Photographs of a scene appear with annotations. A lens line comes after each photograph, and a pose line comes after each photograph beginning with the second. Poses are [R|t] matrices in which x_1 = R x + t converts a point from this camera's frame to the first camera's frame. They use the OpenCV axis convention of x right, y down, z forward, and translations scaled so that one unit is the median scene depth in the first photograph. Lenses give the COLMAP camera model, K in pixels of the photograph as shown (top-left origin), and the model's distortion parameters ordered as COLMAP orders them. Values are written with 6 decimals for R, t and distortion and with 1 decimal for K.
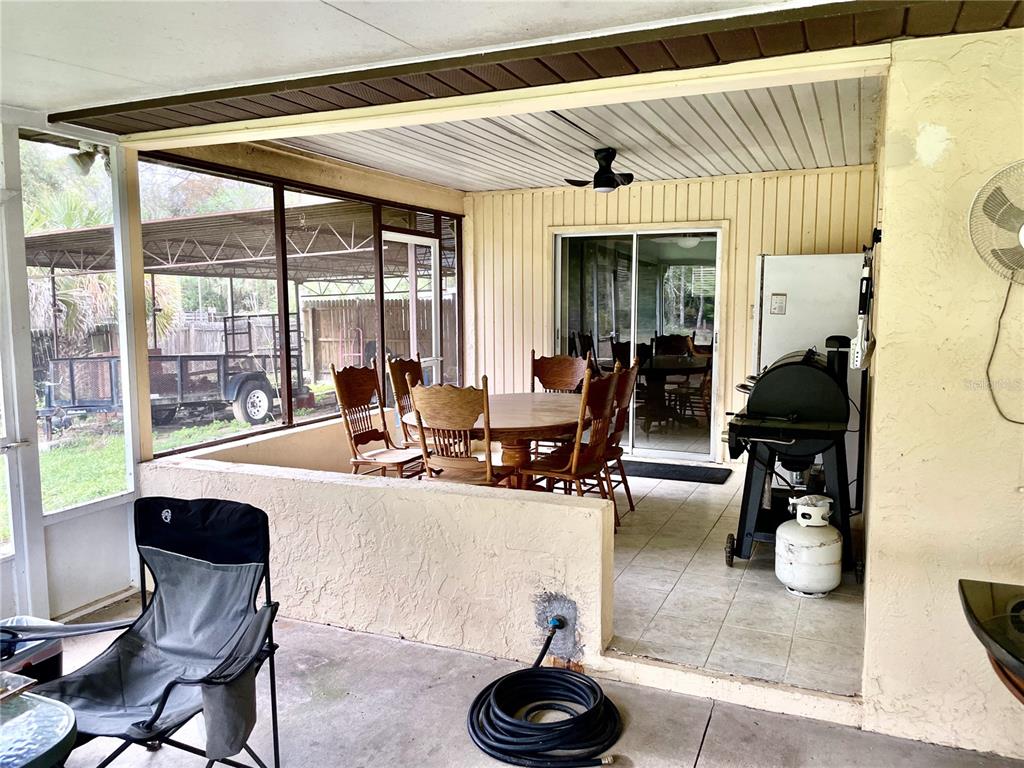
lens RADIAL K [[791.6, 0, 515.9], [0, 791.6, 398.4], [0, 0, 1]] dist [0.085551, -0.139167]
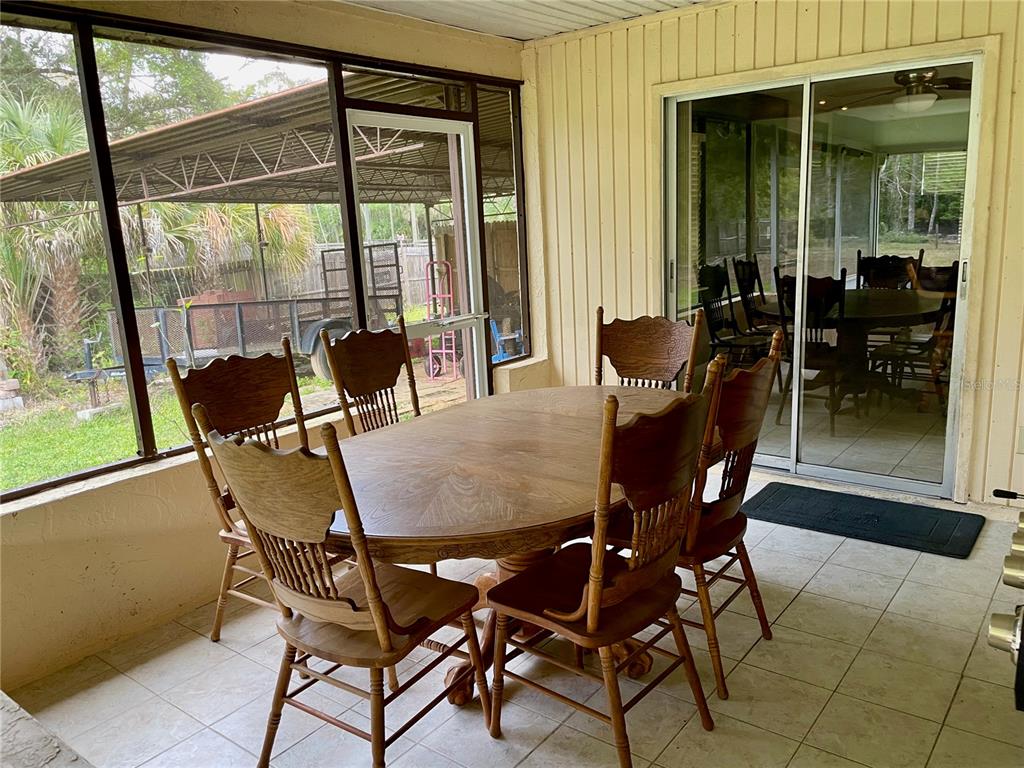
lens RADIAL K [[785.7, 0, 513.8], [0, 785.7, 407.9], [0, 0, 1]] dist [0.078144, -0.126494]
pose [[0.968577, 0.012770, -0.248387, 0.088208], [0.015803, 0.993503, 0.112704, -0.047329], [0.248213, -0.113088, 0.962082, 0.381424]]
